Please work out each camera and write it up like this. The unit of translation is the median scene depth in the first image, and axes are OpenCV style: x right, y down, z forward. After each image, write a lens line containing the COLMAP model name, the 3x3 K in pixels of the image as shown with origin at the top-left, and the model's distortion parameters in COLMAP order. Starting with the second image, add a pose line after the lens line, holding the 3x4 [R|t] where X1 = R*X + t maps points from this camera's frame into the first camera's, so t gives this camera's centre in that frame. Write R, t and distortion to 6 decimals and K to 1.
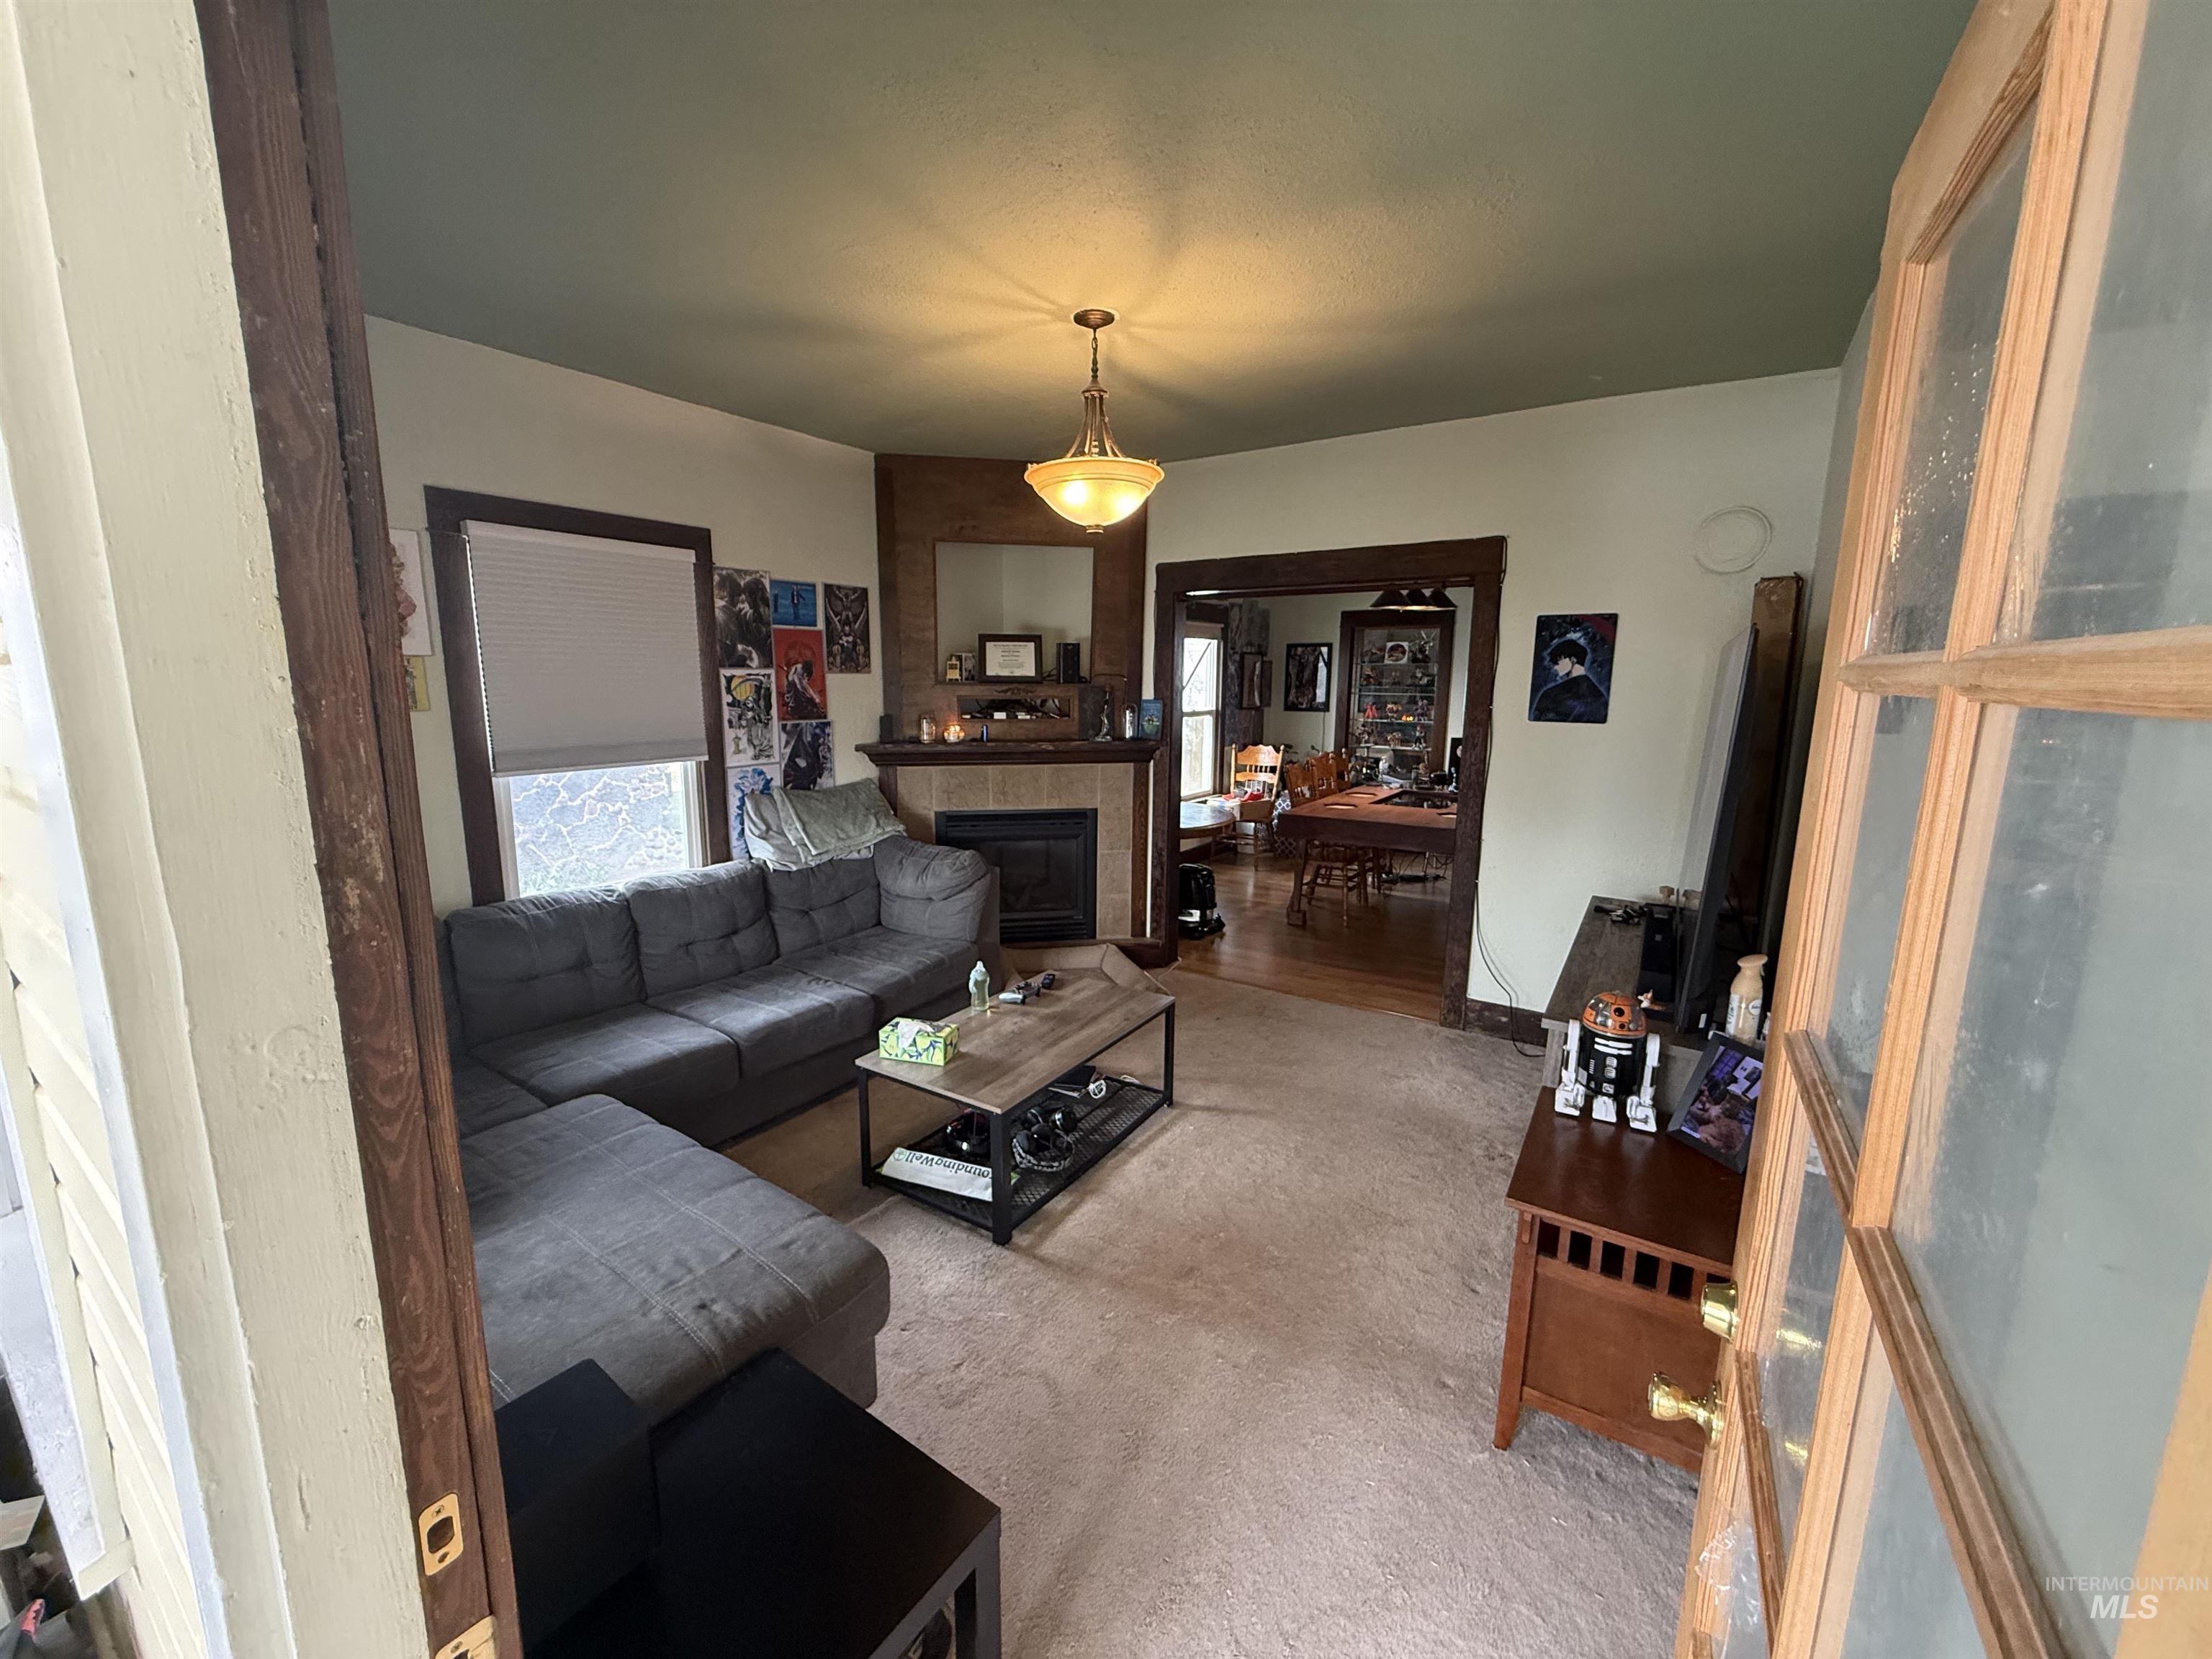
lens RADIAL K [[881.6, 0, 1099.3], [0, 881.6, 827.8], [0, 0, 1]] dist [-0.000465, 0.000222]
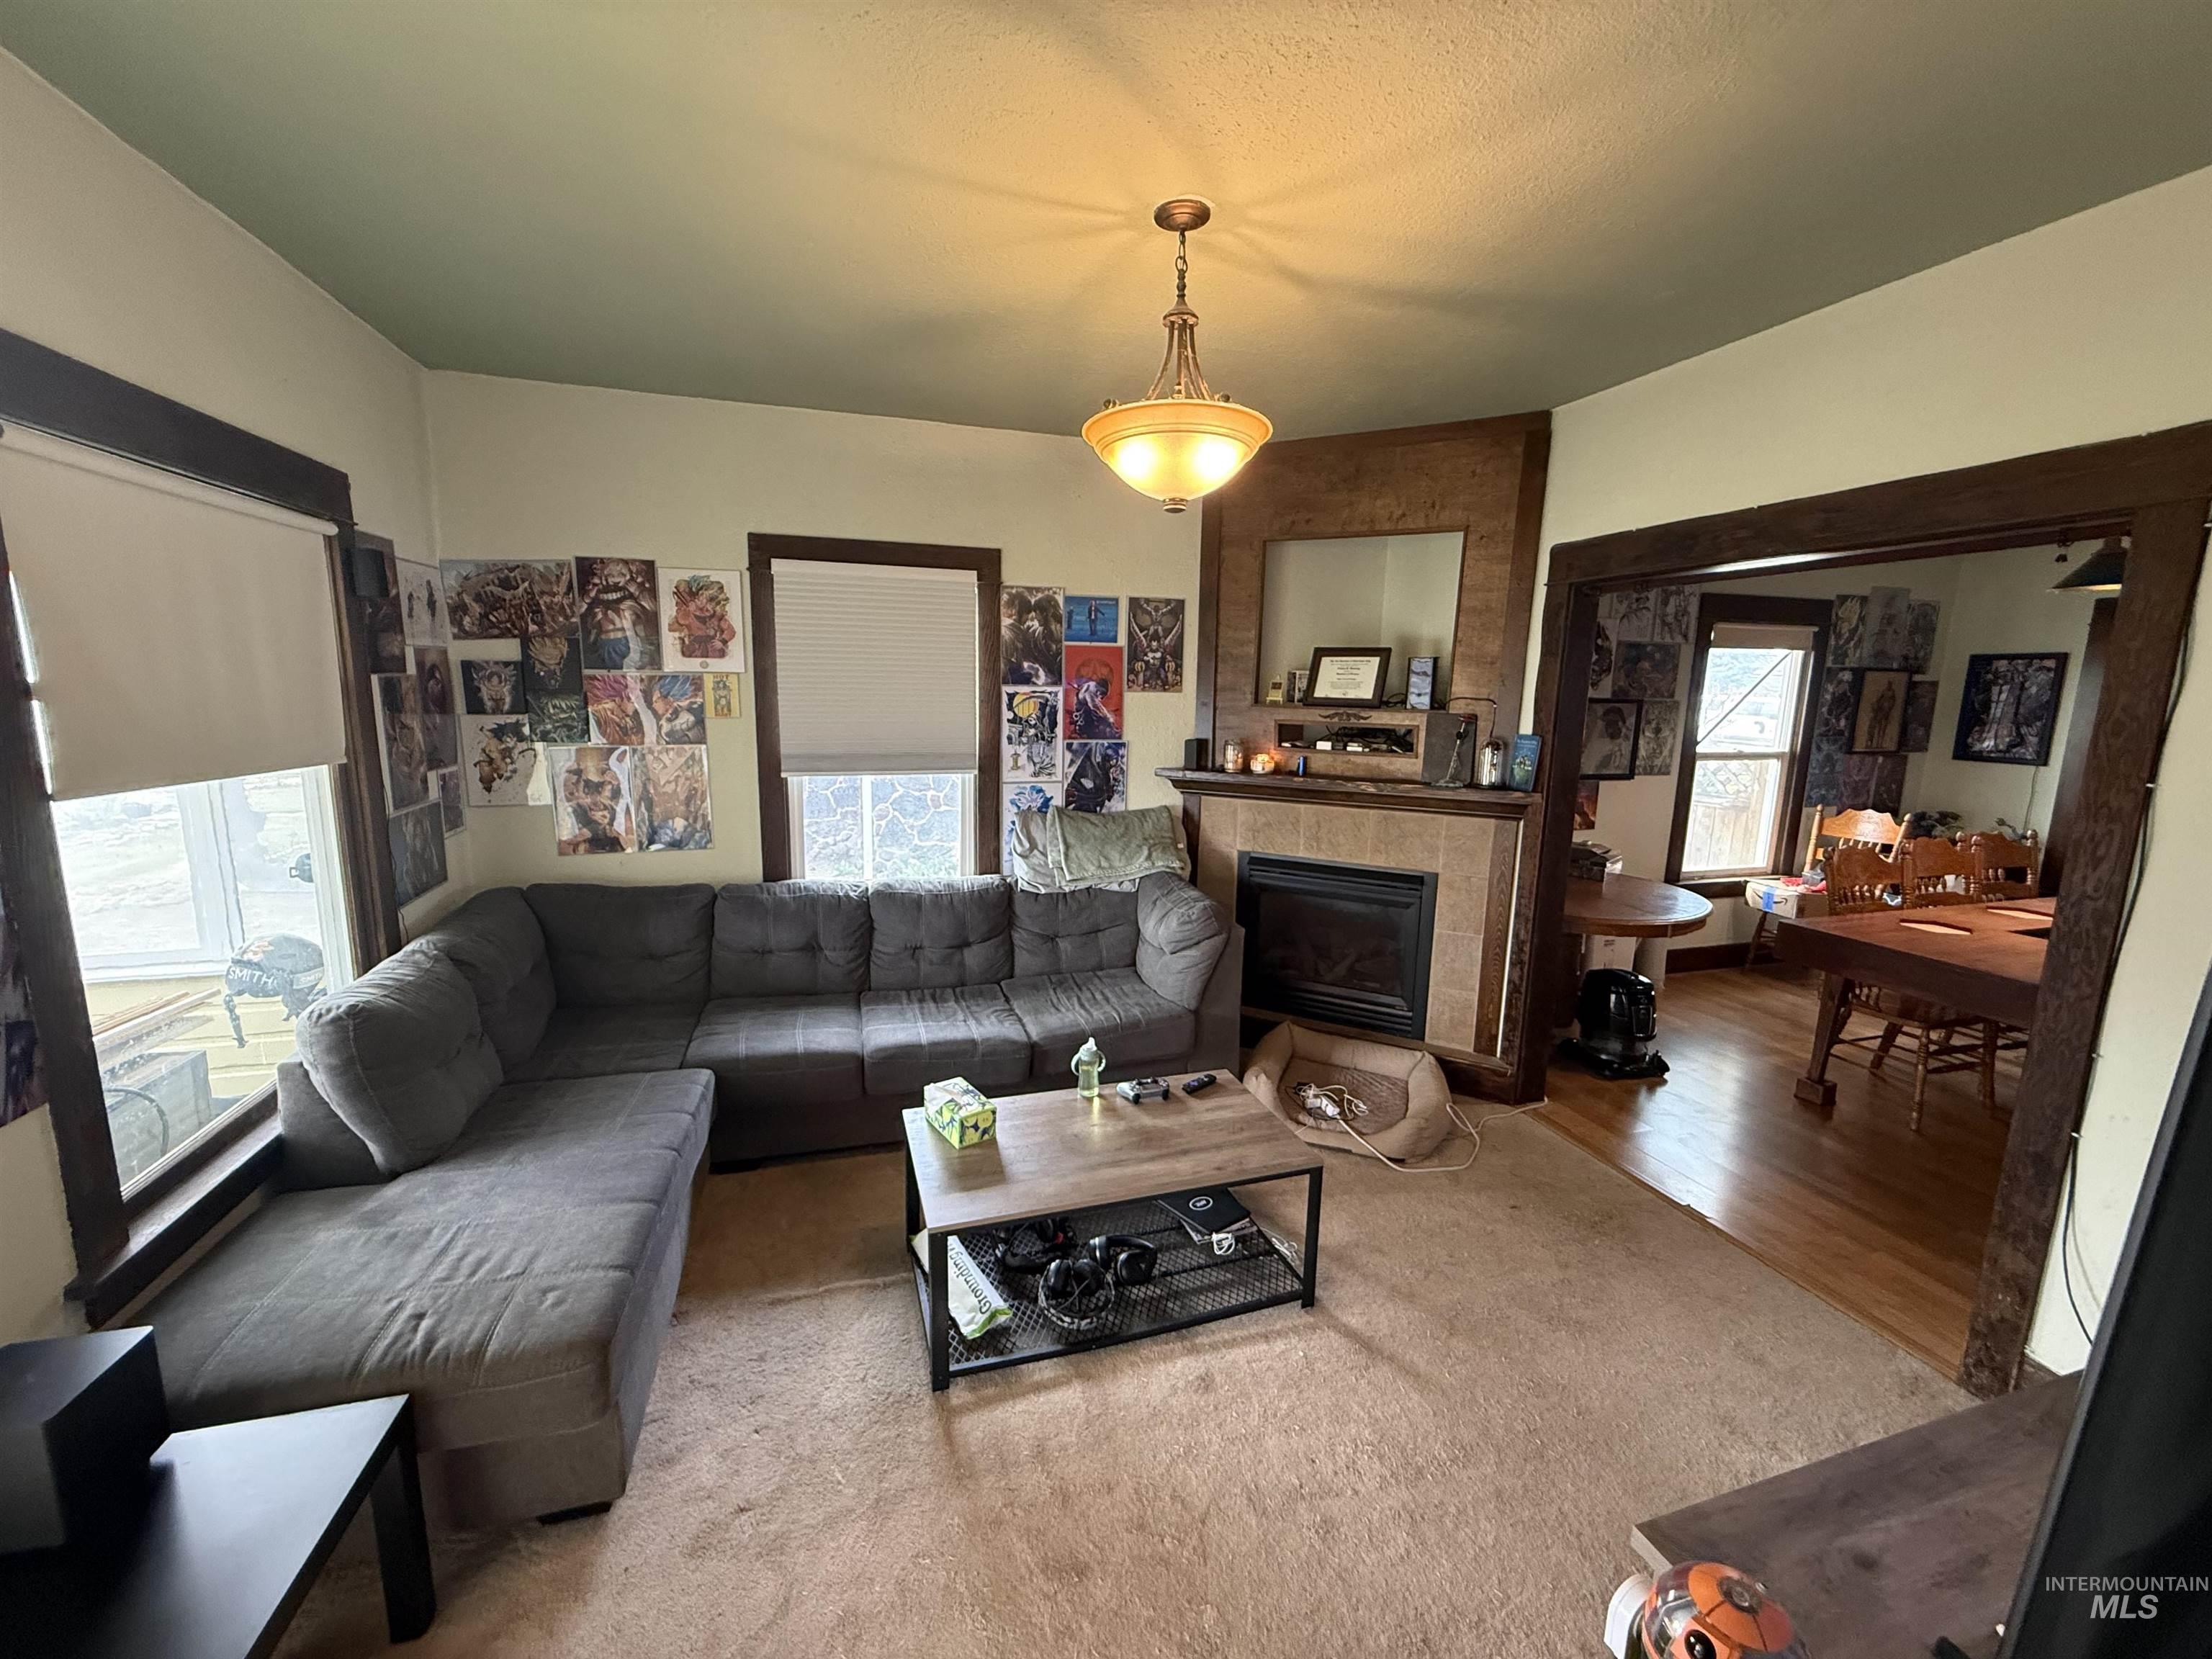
lens RADIAL K [[881.6, 0, 1099.3], [0, 881.6, 827.8], [0, 0, 1]] dist [-0.000465, 0.000222]
pose [[0.775391, 0.111400, -0.621578, 0.291114], [-0.121826, 0.992215, 0.025853, -0.054588], [0.619619, 0.055678, 0.782926, 0.266377]]
